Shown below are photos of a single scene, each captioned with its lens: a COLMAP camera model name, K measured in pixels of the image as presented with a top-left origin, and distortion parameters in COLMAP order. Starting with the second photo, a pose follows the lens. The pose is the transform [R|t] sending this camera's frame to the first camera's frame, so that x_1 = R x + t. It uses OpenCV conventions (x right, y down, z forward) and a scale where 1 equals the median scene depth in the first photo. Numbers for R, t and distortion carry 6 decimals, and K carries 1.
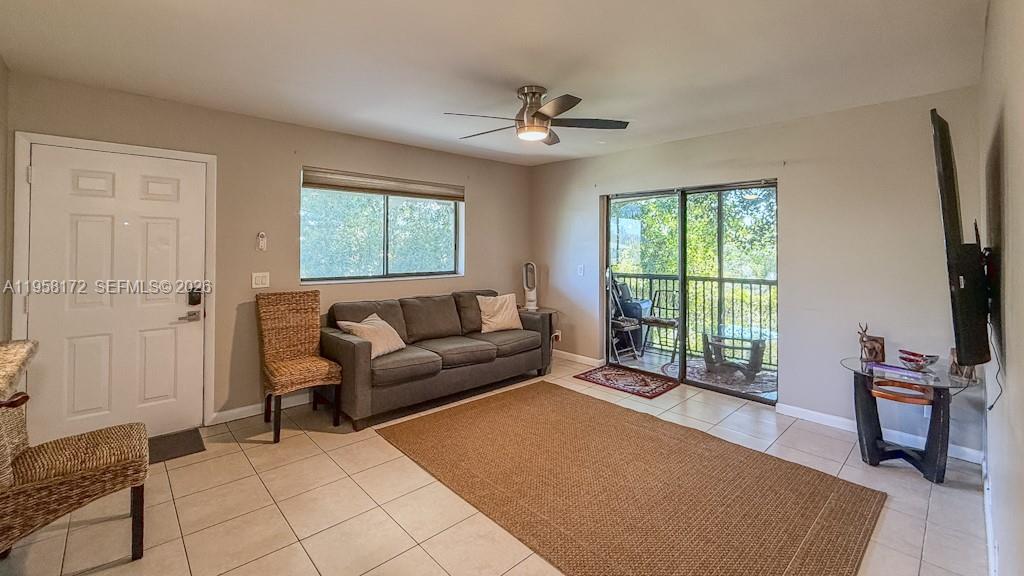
lens RADIAL K [[427.6, 0, 511.8], [0, 427.6, 236.7], [0, 0, 1]] dist [-0.000100, 0.000101]
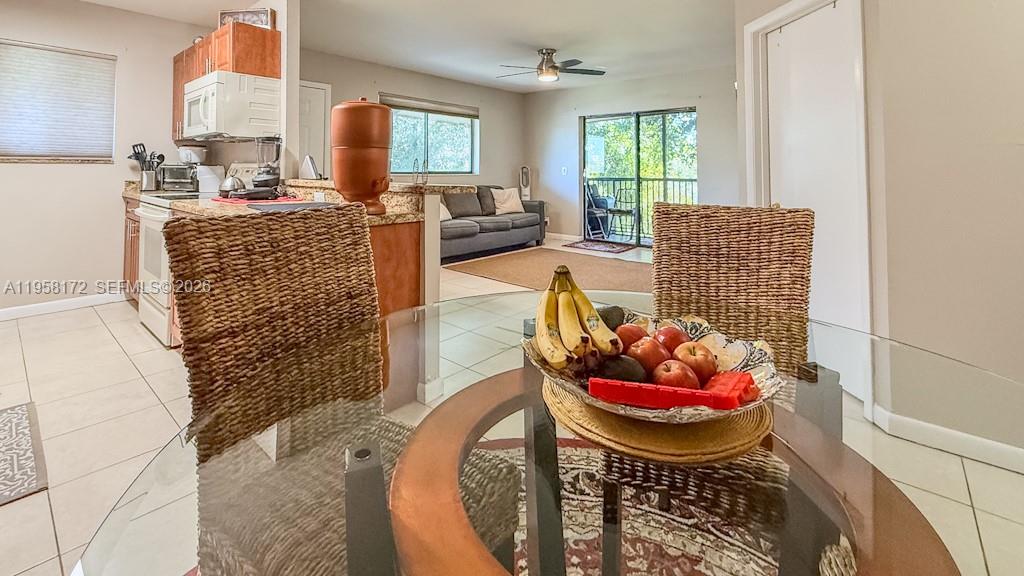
lens RADIAL K [[450.6, 0, 508.1], [0, 450.6, 138.8], [0, 0, 1]] dist [-0.000345, 0.000021]
pose [[0.994968, 0.009021, 0.099789, -0.177772], [-0.004224, 0.998830, -0.048176, 0.051564], [-0.100107, 0.047512, 0.993842, -0.448315]]
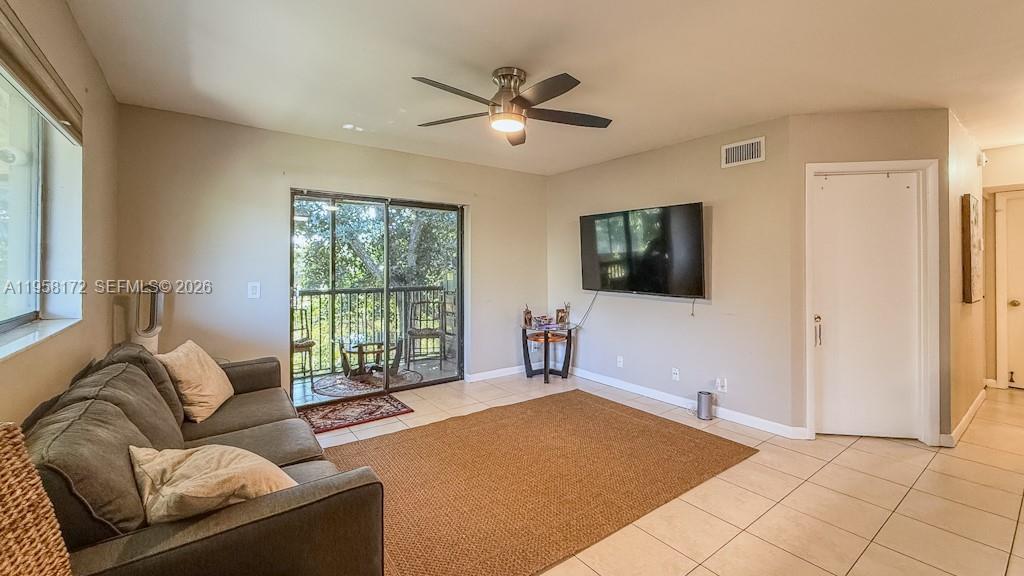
lens RADIAL K [[417.8, 0, 513.2], [0, 417.8, 262.6], [0, 0, 1]] dist [-0.001411, 0.000057]
pose [[0.113817, 0.002438, 0.993499, -0.520038], [-0.018887, 0.999822, -0.000289, 0.029190], [-0.993322, -0.018732, 0.113843, 0.579363]]
